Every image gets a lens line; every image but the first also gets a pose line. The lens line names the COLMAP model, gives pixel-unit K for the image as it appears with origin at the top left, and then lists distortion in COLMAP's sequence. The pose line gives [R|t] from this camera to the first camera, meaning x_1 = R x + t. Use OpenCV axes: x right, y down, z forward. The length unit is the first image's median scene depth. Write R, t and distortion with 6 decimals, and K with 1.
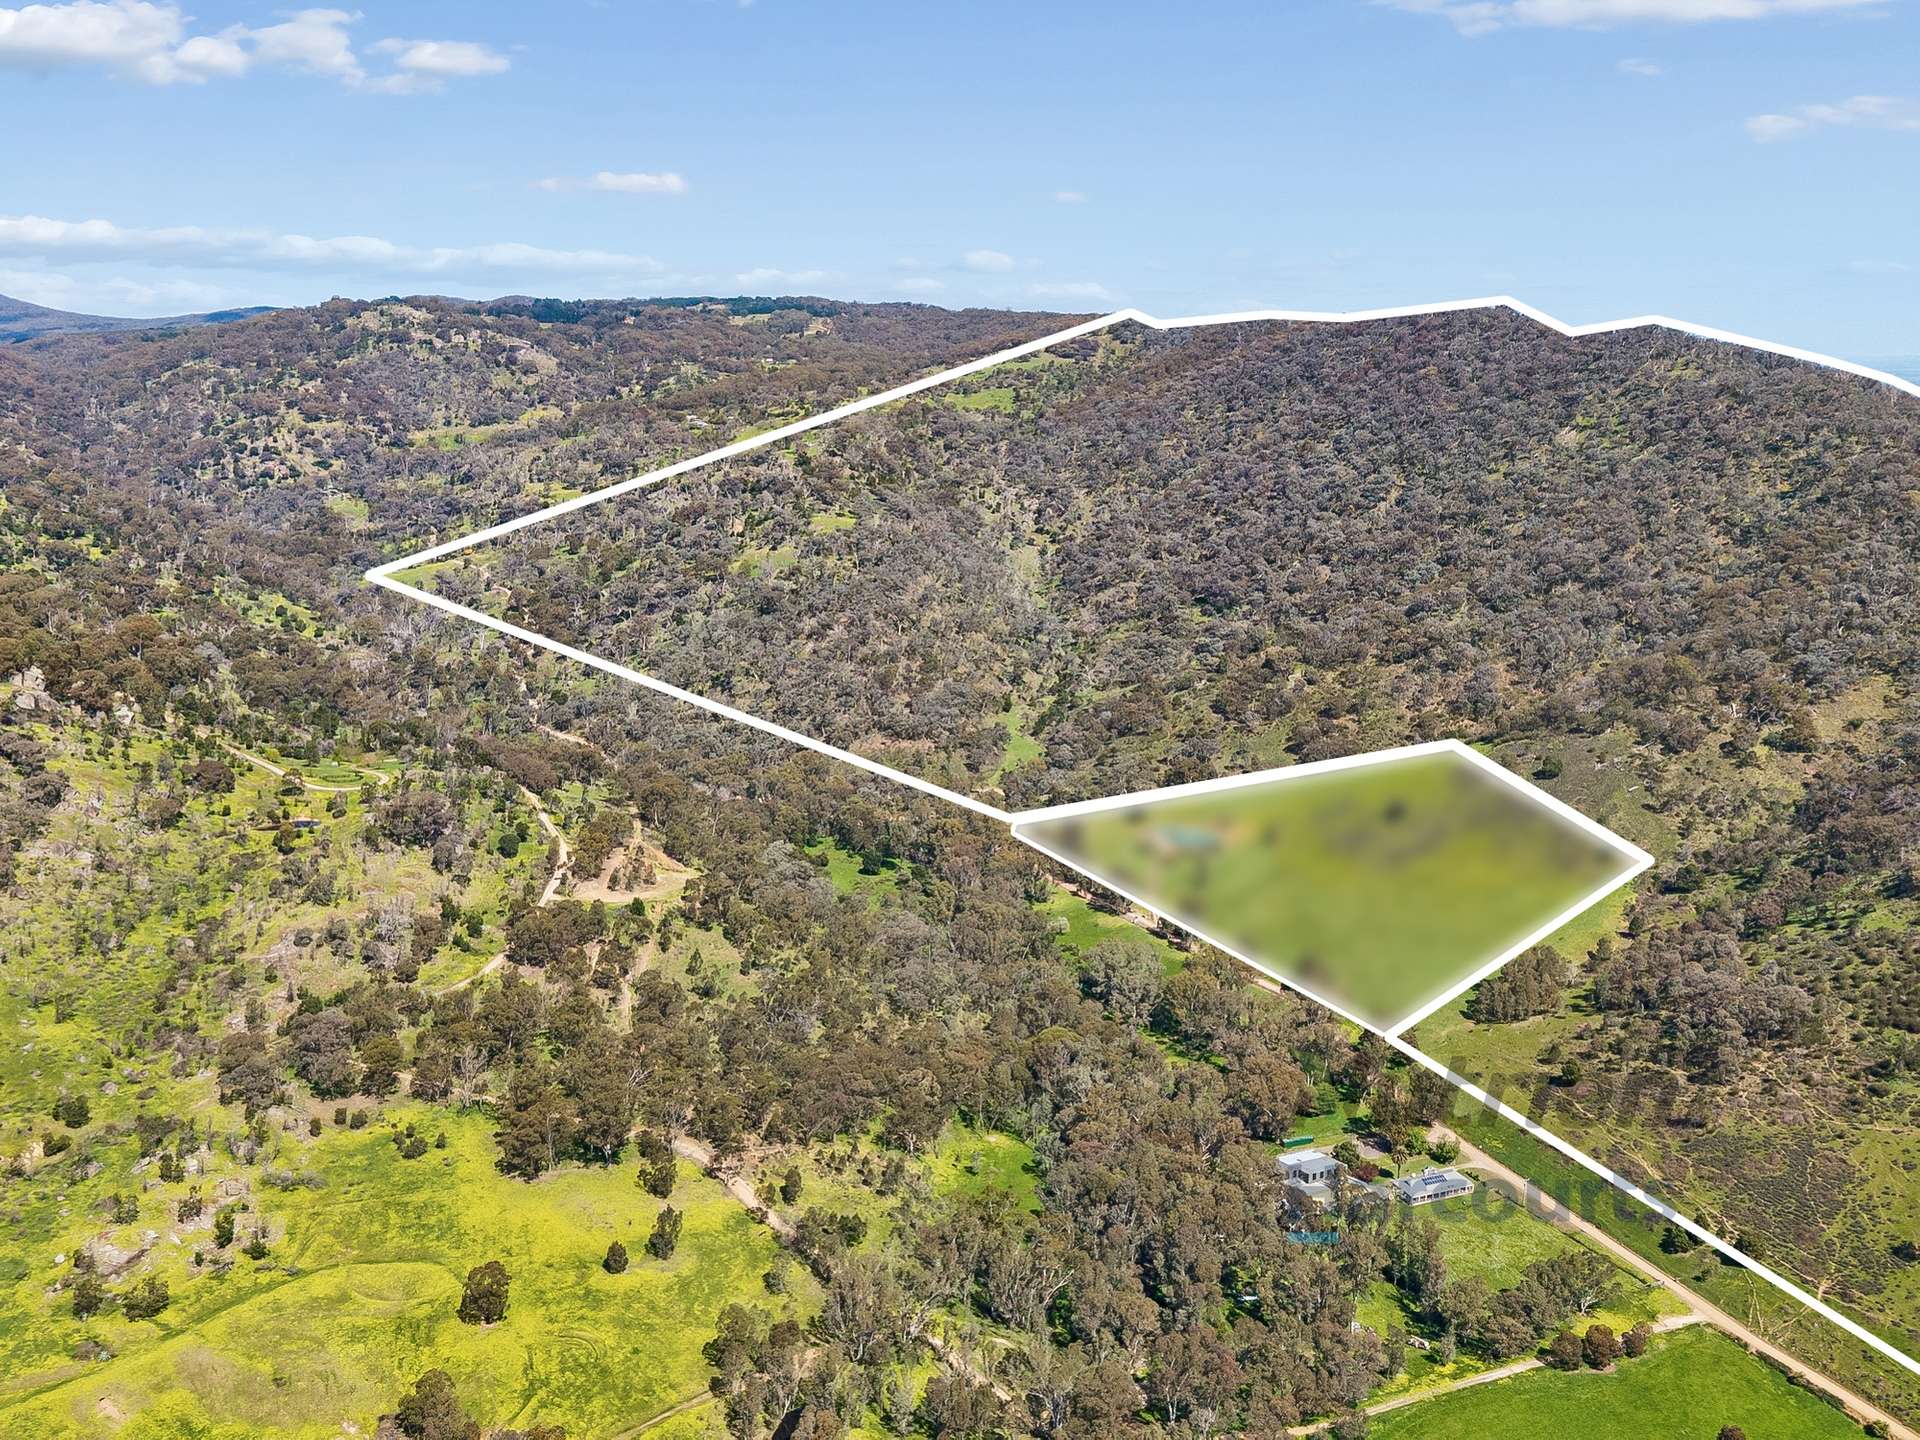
lens RADIAL K [[1731.9, 0, 960.0], [0, 1731.9, 720.0], [0, 0, 1]] dist [0.179381, -0.526973]
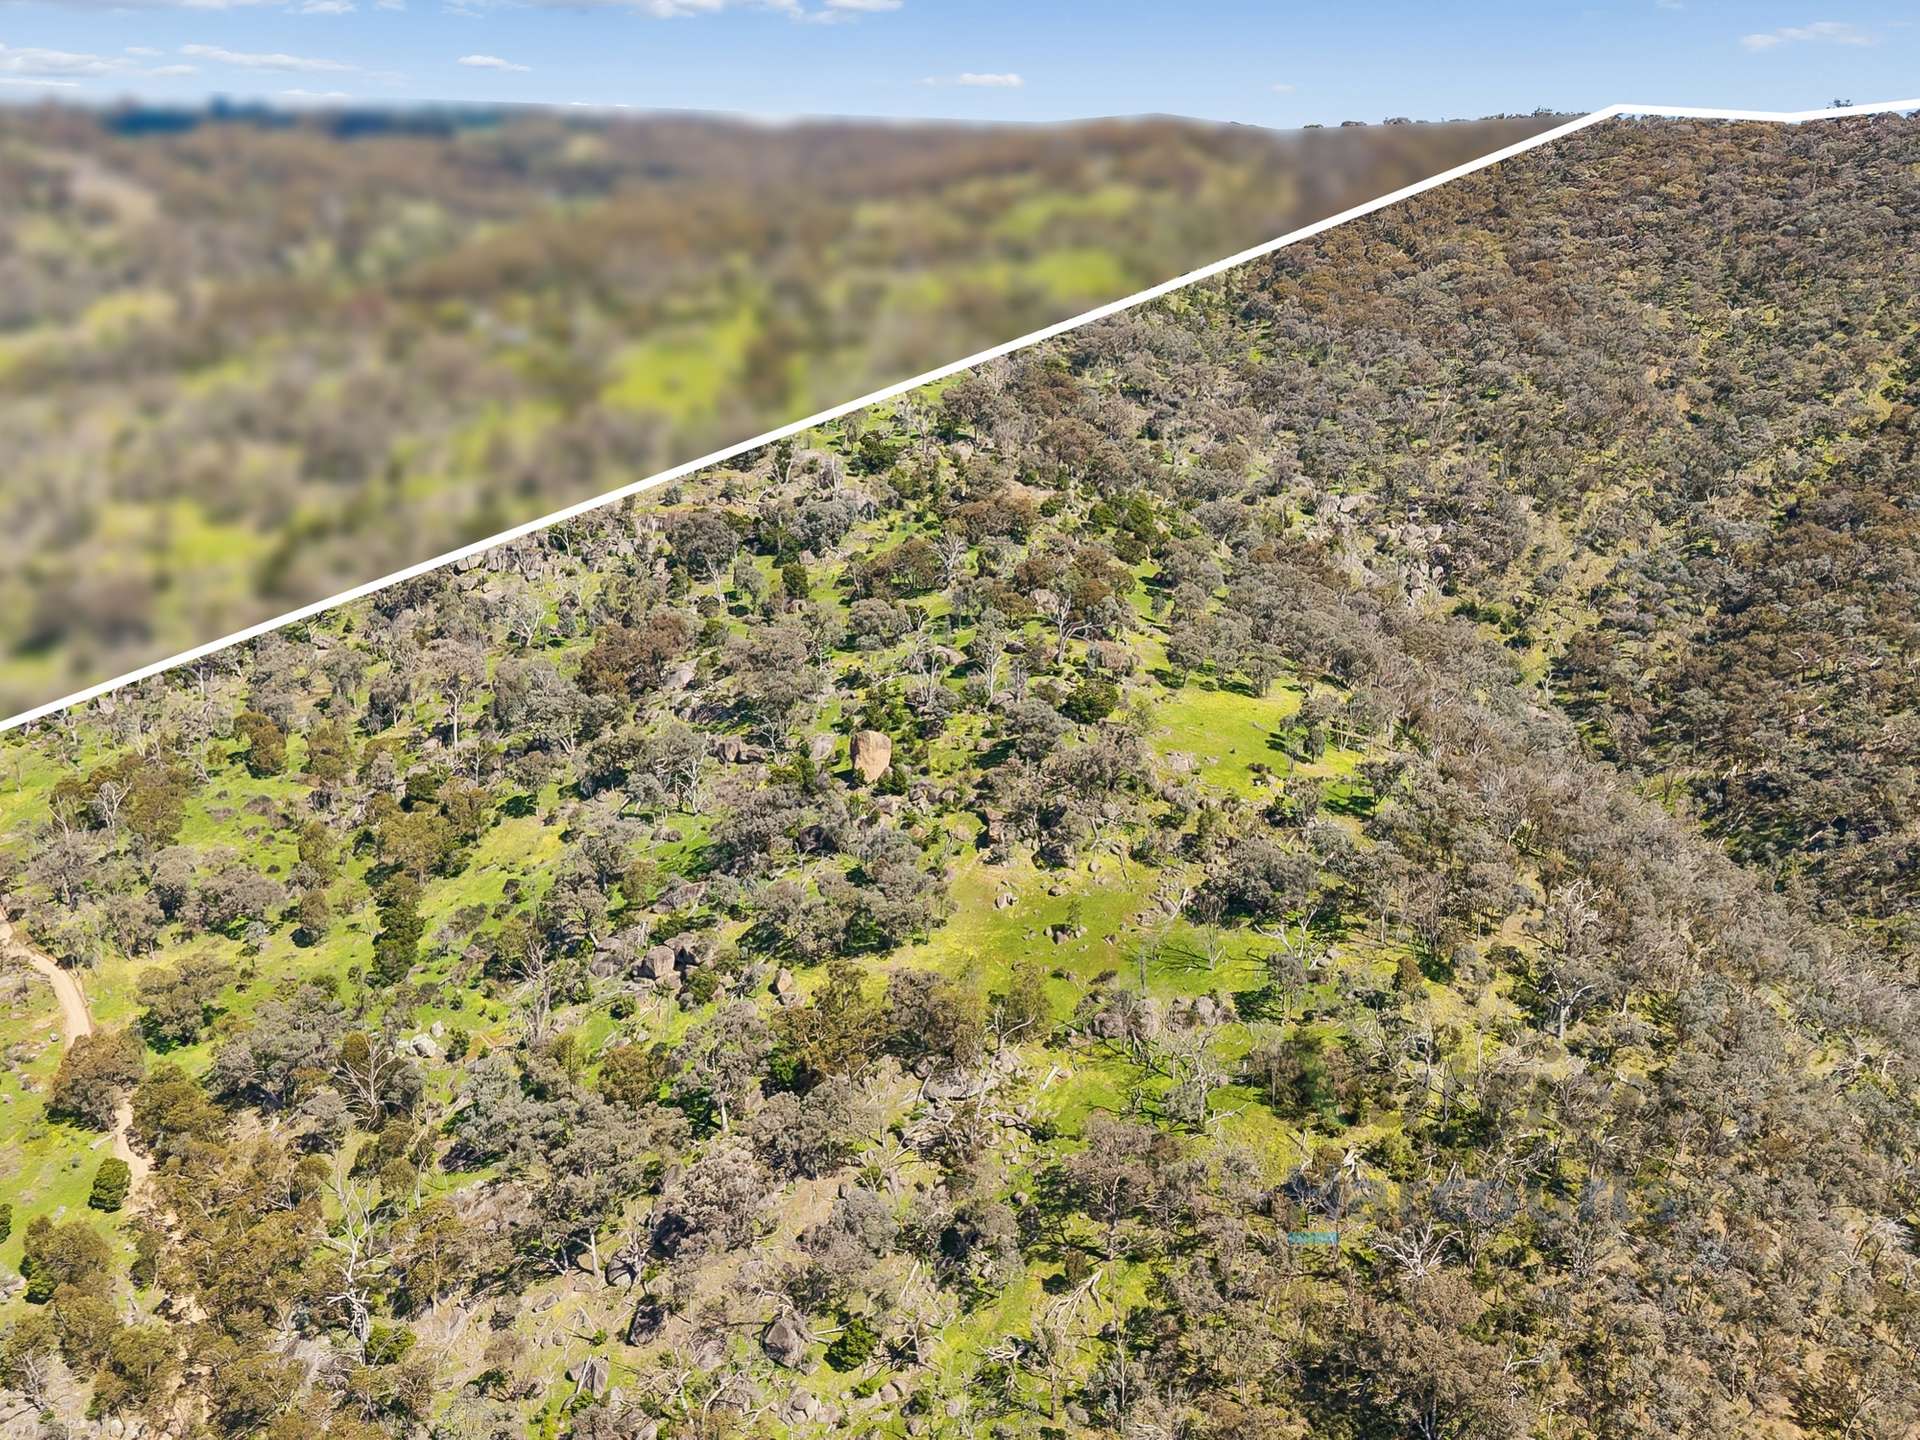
lens RADIAL K [[1729.2, 0, 966.3], [0, 1729.2, 713.9], [0, 0, 1]] dist [0.114367, -0.206963]
pose [[0.979727, -0.057804, 0.191816, -0.148185], [0.042084, 0.995488, 0.085042, -0.125134], [-0.195866, -0.075245, 0.977739, 0.623504]]
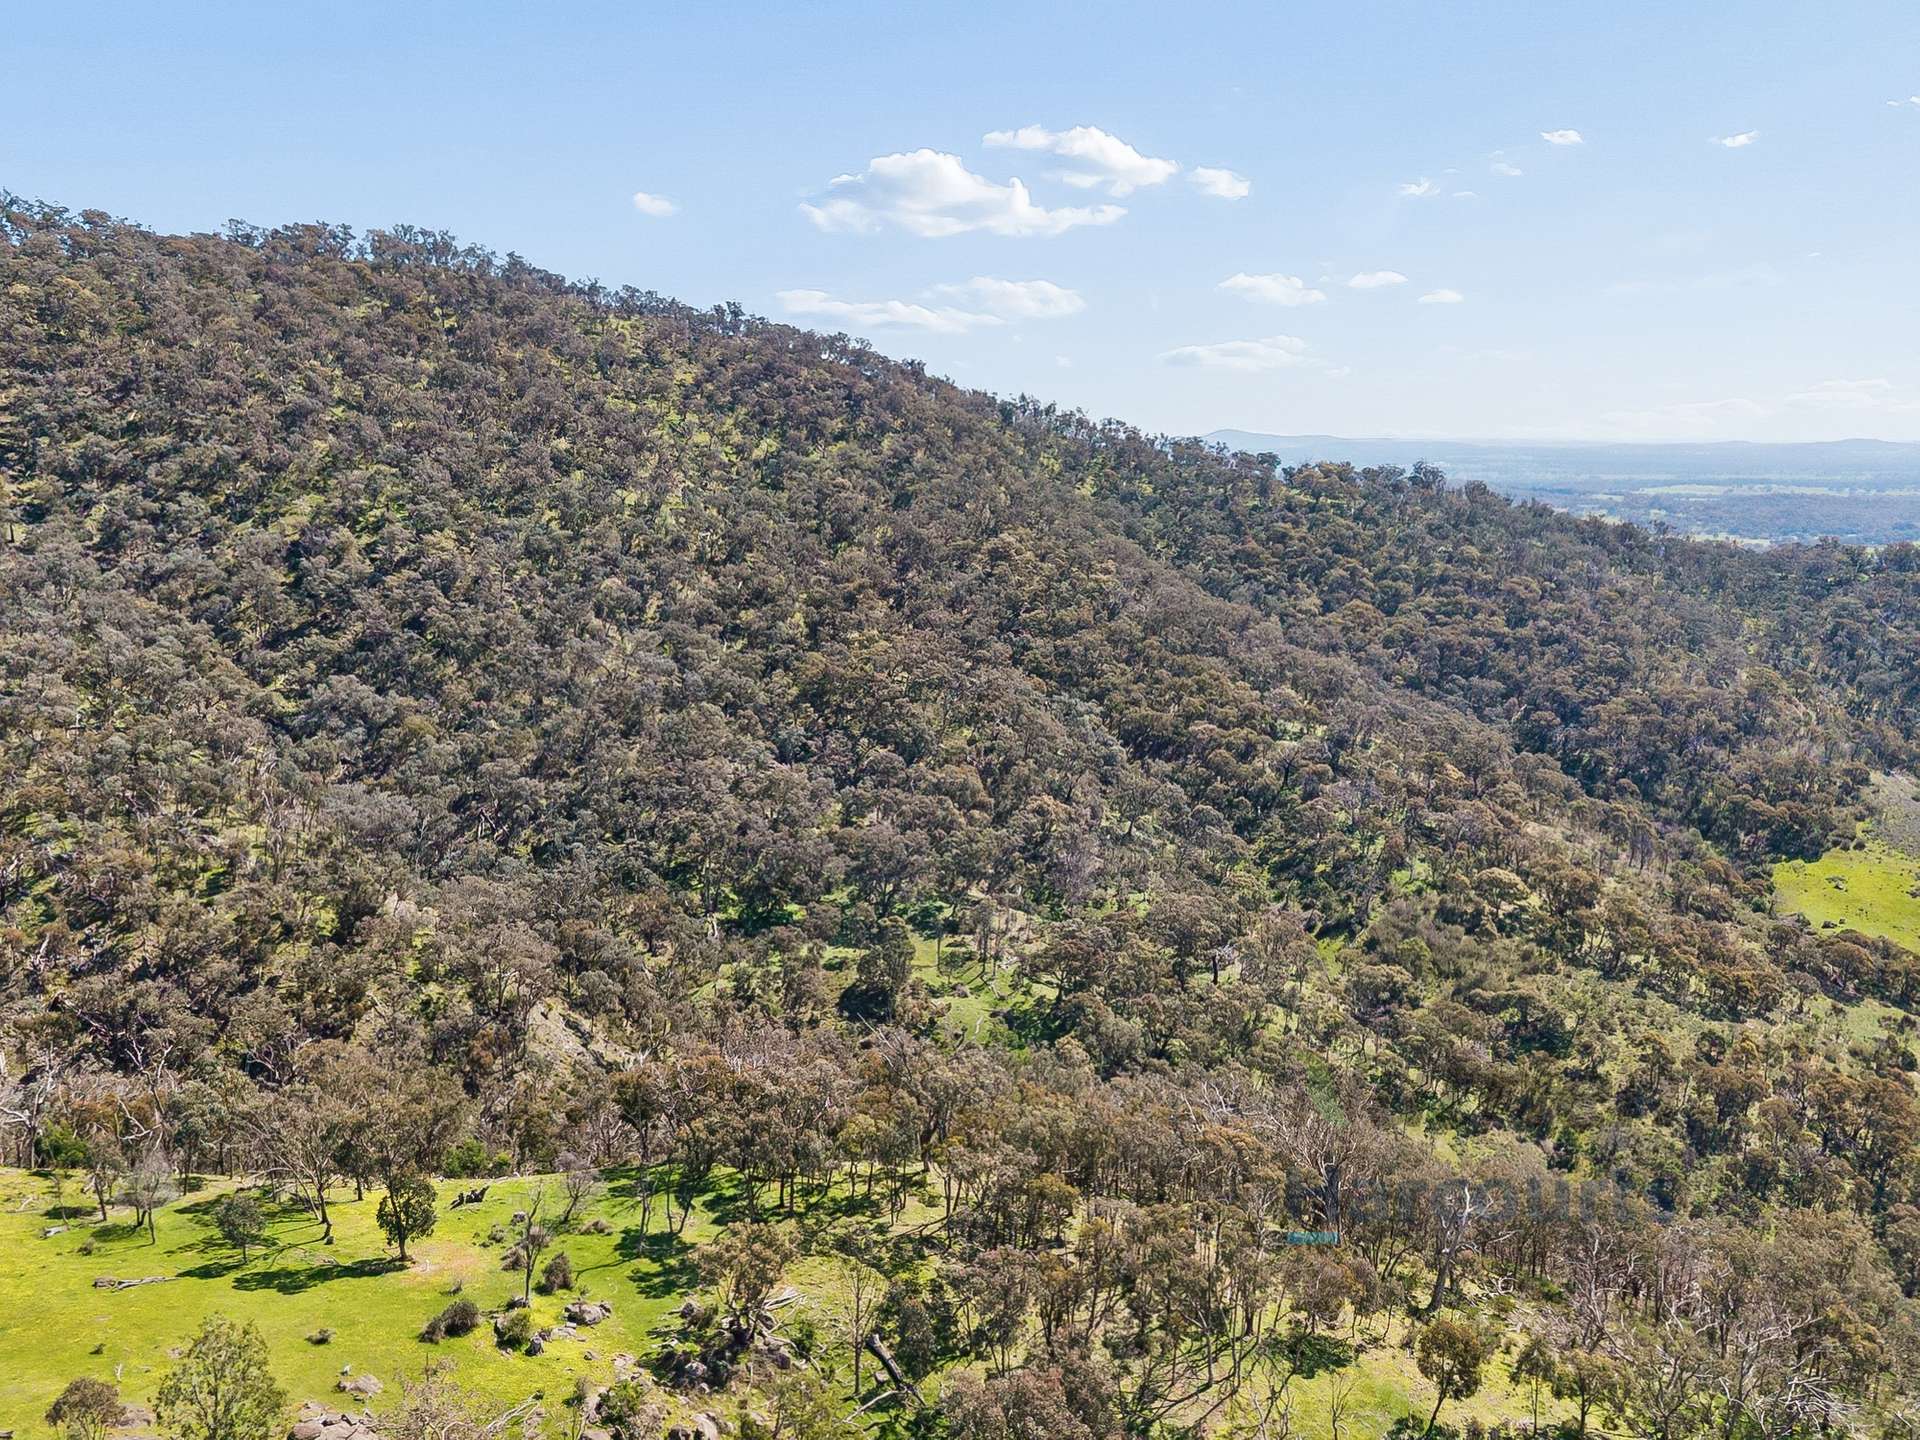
lens RADIAL K [[1745.9, 0, 987.2], [0, 1745.9, 659.6], [0, 0, 1]] dist [0.008018, -0.008580]
pose [[-0.204542, -0.138412, 0.969023, -0.150923], [0.195405, 0.964253, 0.178977, -0.139618], [-0.959156, 0.225960, -0.170184, 0.839384]]
